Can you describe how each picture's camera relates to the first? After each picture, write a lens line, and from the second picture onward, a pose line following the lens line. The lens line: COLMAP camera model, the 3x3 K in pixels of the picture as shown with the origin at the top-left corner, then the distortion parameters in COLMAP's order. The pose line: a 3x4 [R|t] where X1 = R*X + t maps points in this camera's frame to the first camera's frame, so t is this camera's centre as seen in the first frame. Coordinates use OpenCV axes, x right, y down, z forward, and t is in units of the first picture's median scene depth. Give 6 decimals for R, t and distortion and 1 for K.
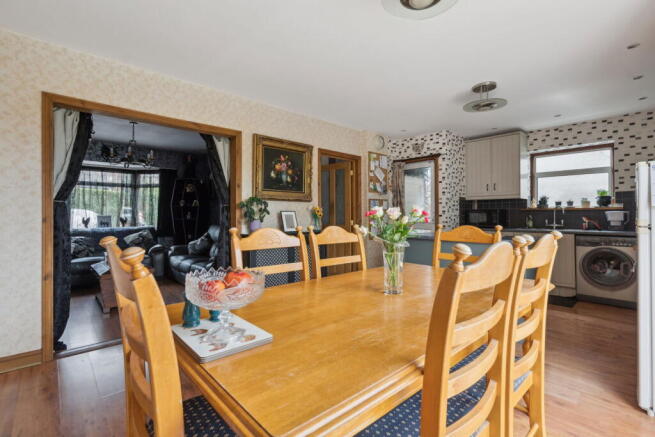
lens RADIAL K [[307.9, 0, 323.3], [0, 307.9, 216.8], [0, 0, 1]] dist [0.002821, 0.002217]
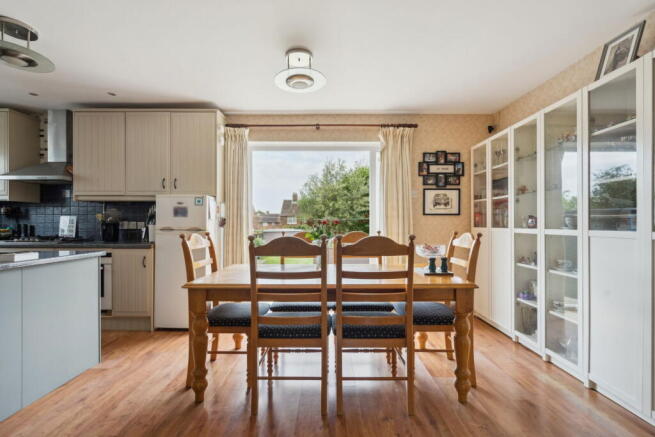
lens RADIAL K [[307.9, 0, 325.5], [0, 307.9, 220.8], [0, 0, 1]] dist [0.002821, 0.002217]
pose [[-0.742896, 0.004896, 0.669389, -0.287989], [0.000366, 0.999976, -0.006908, -0.006752], [-0.669407, -0.004887, -0.742880, 0.753938]]
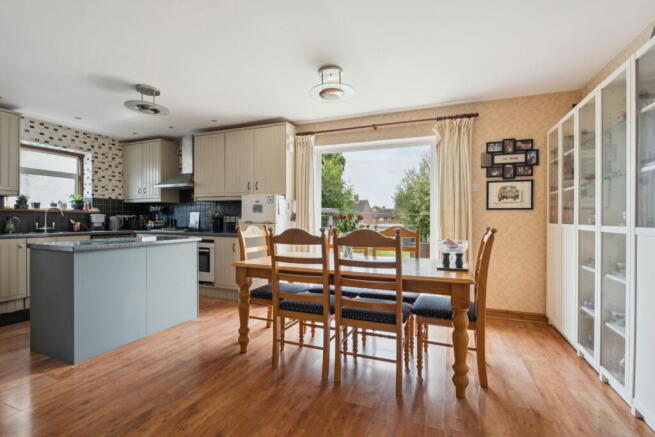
lens RADIAL K [[307.9, 0, 325.1], [0, 307.9, 217.8], [0, 0, 1]] dist [0.002821, 0.002217]
pose [[-0.435215, -0.001167, 0.900326, -0.450398], [-0.002779, 0.999996, -0.000048, -0.006577], [-0.900322, -0.002523, -0.435216, 0.660400]]
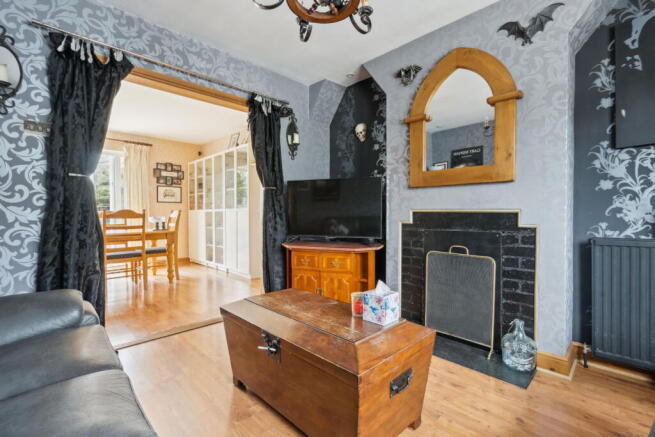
lens RADIAL K [[307.9, 0, 331.9], [0, 307.9, 217.9], [0, 0, 1]] dist [0.002821, 0.002217]
pose [[-0.998777, 0.004093, -0.049269, -0.610765], [0.003509, 0.999923, 0.011937, 0.025941], [0.049314, 0.011749, -0.998714, 1.314715]]
